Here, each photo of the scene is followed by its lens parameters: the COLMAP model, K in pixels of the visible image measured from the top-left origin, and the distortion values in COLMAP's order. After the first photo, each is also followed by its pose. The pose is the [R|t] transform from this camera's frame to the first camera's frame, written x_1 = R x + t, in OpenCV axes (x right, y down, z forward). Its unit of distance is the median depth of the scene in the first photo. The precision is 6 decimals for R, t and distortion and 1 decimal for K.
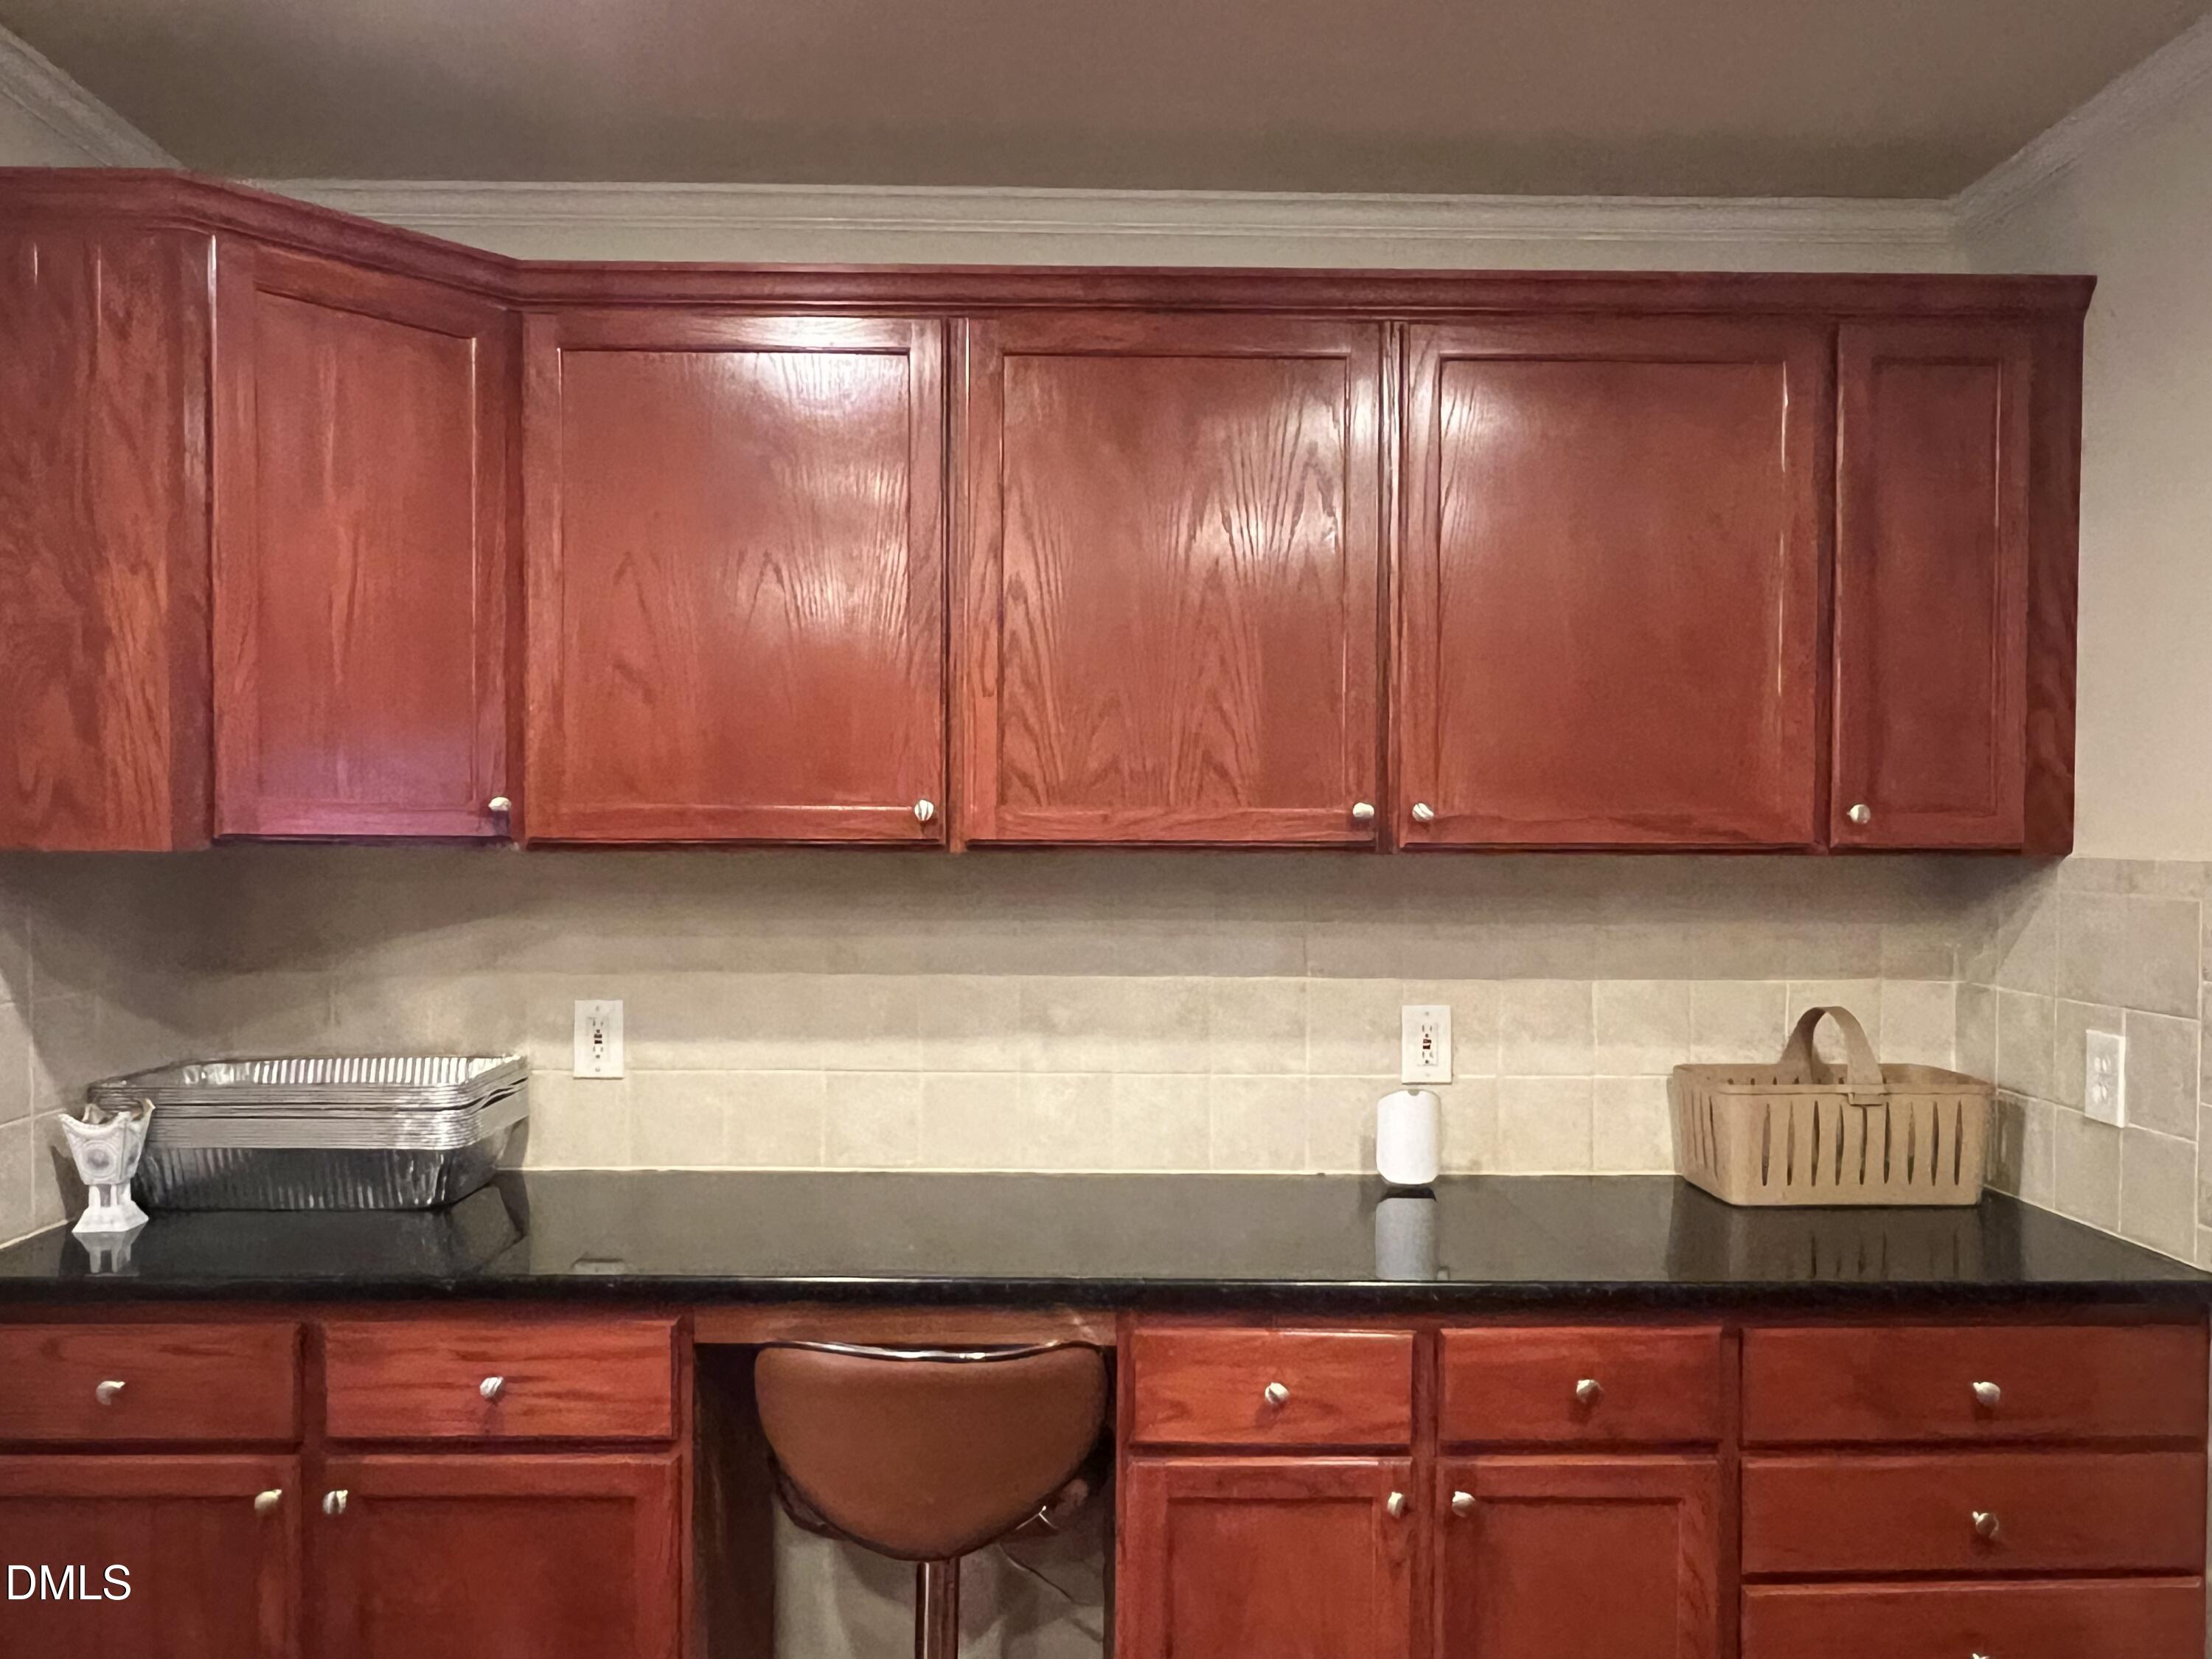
lens RADIAL K [[1661.9, 0, 1103.4], [0, 1661.9, 896.9], [0, 0, 1]] dist [-0.002525, -0.001910]
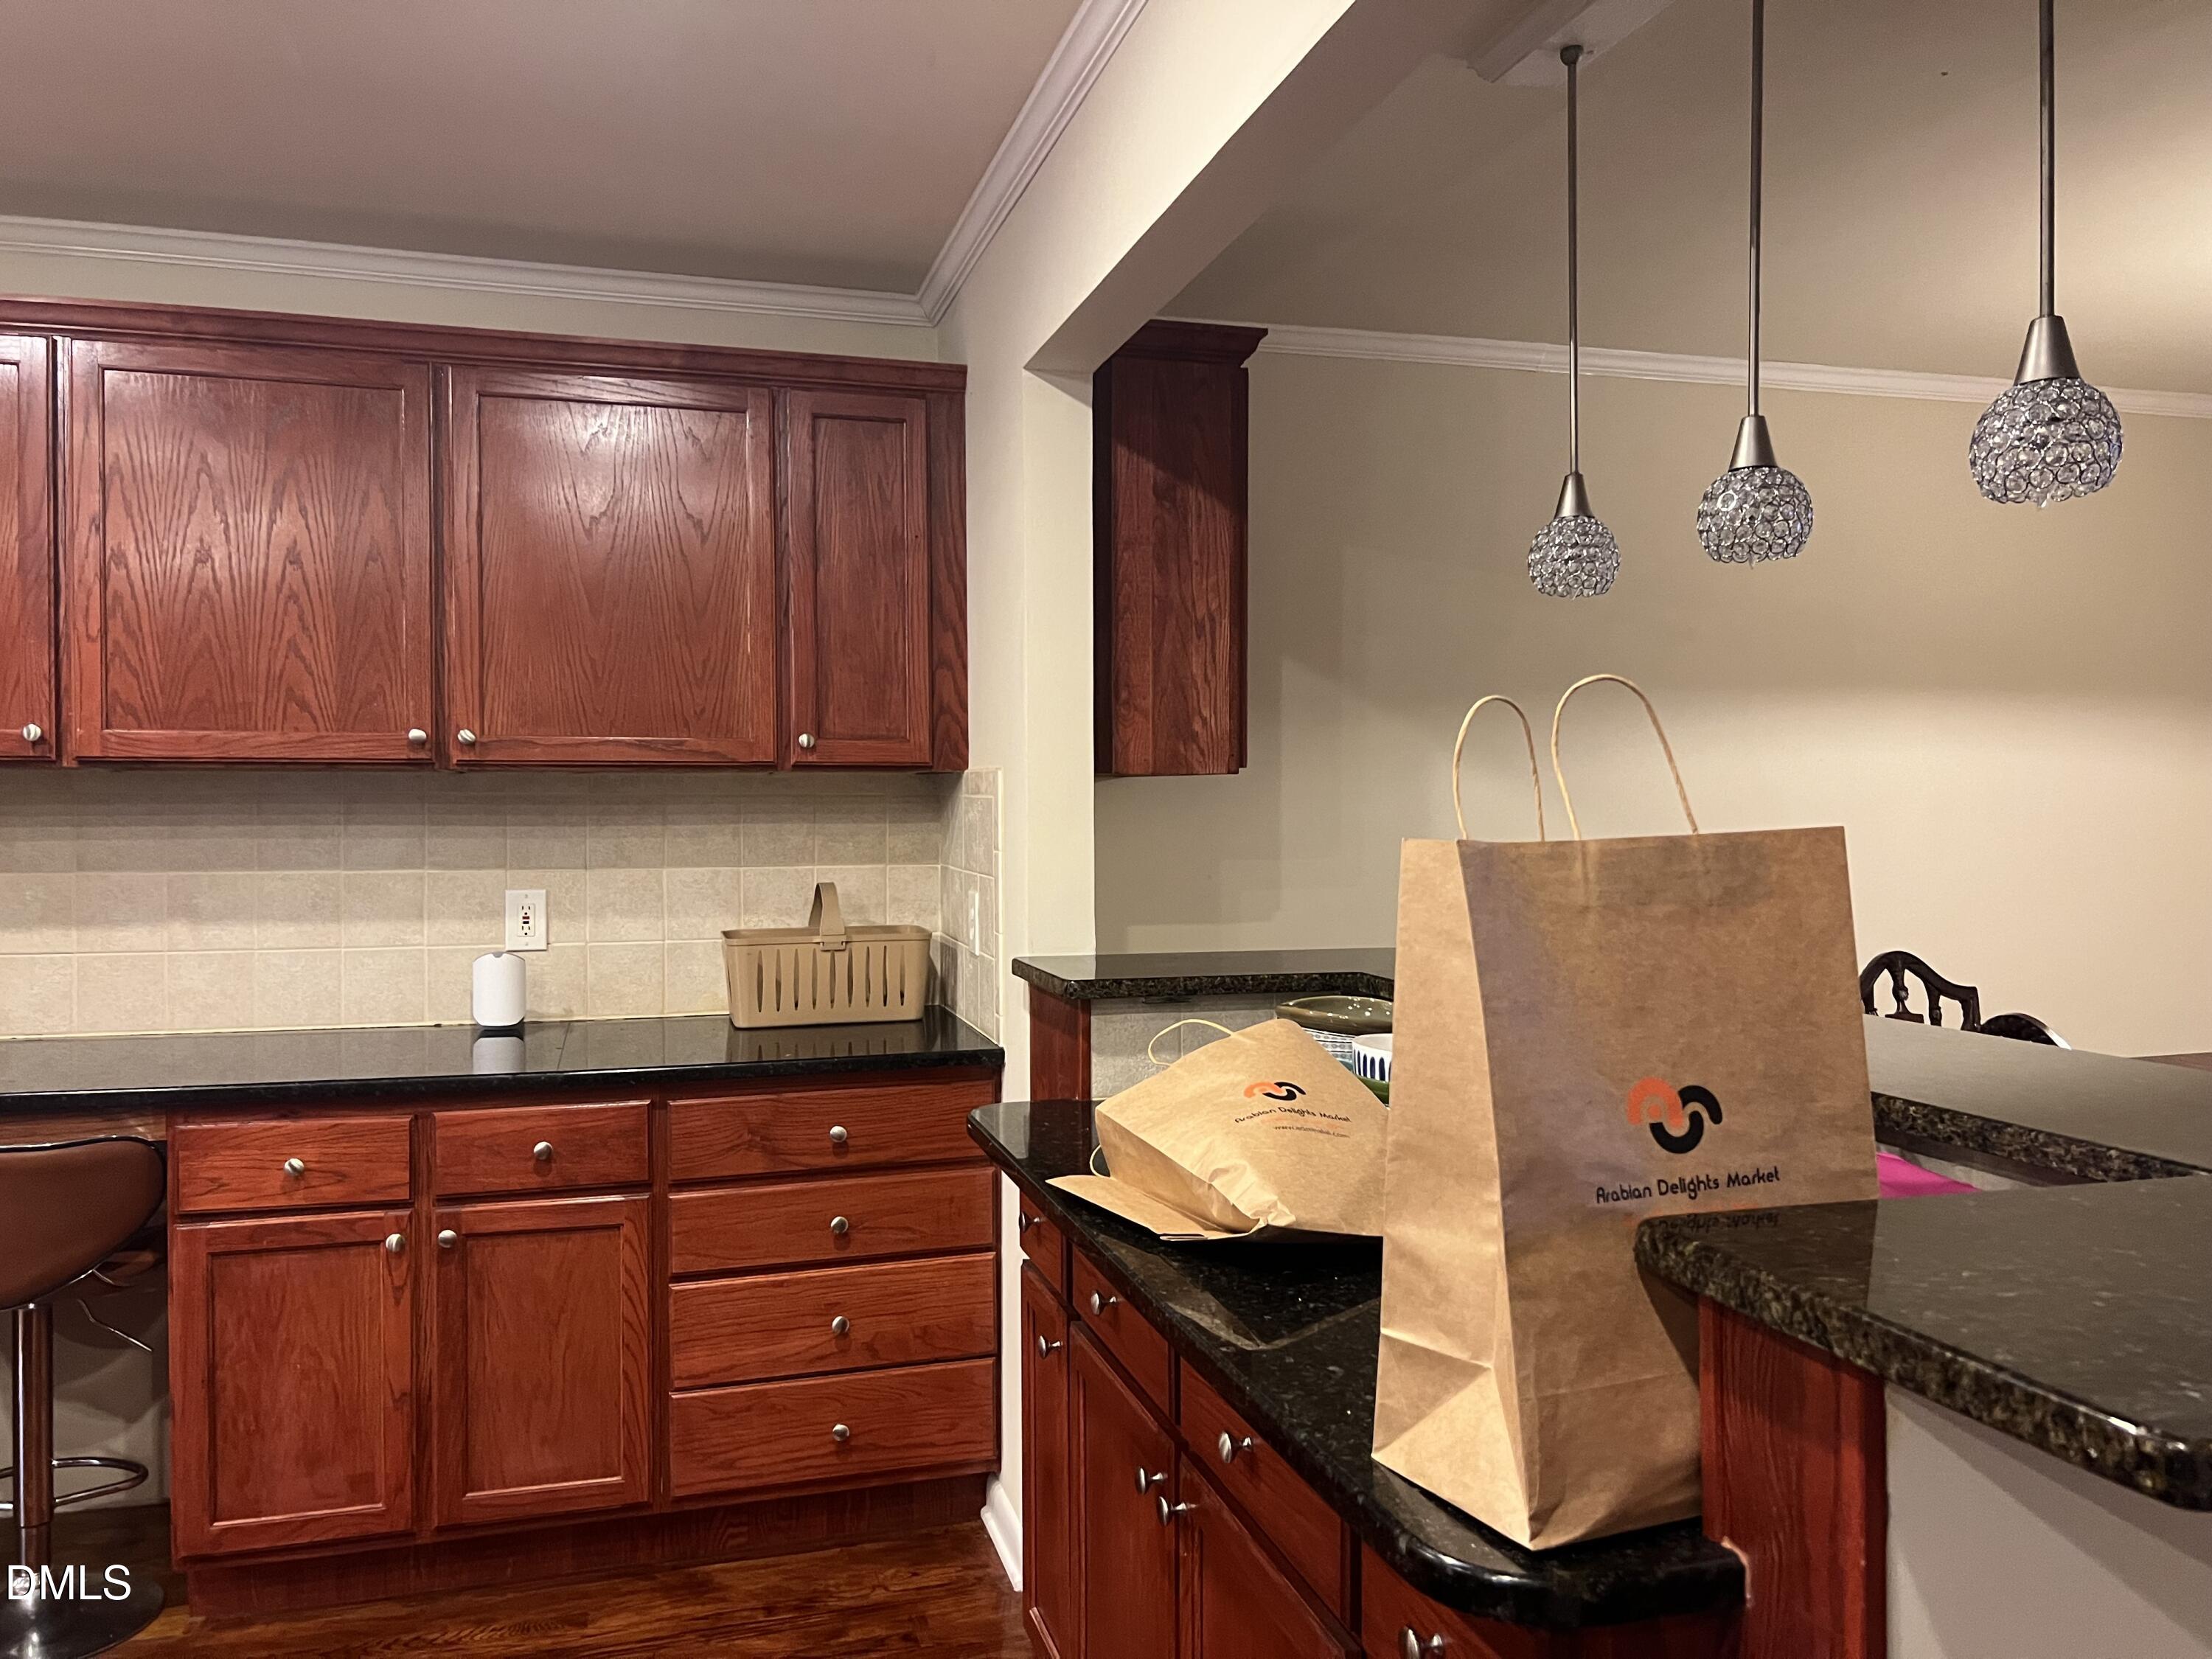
lens RADIAL K [[1650.6, 0, 1106.0], [0, 1650.6, 829.5], [0, 0, 1]] dist [0.052571, -0.057049]
pose [[0.963290, -0.009977, 0.268278, 0.323686], [0.012726, 0.999883, -0.008511, 0.040535], [-0.268161, 0.011613, 0.963304, -0.407746]]
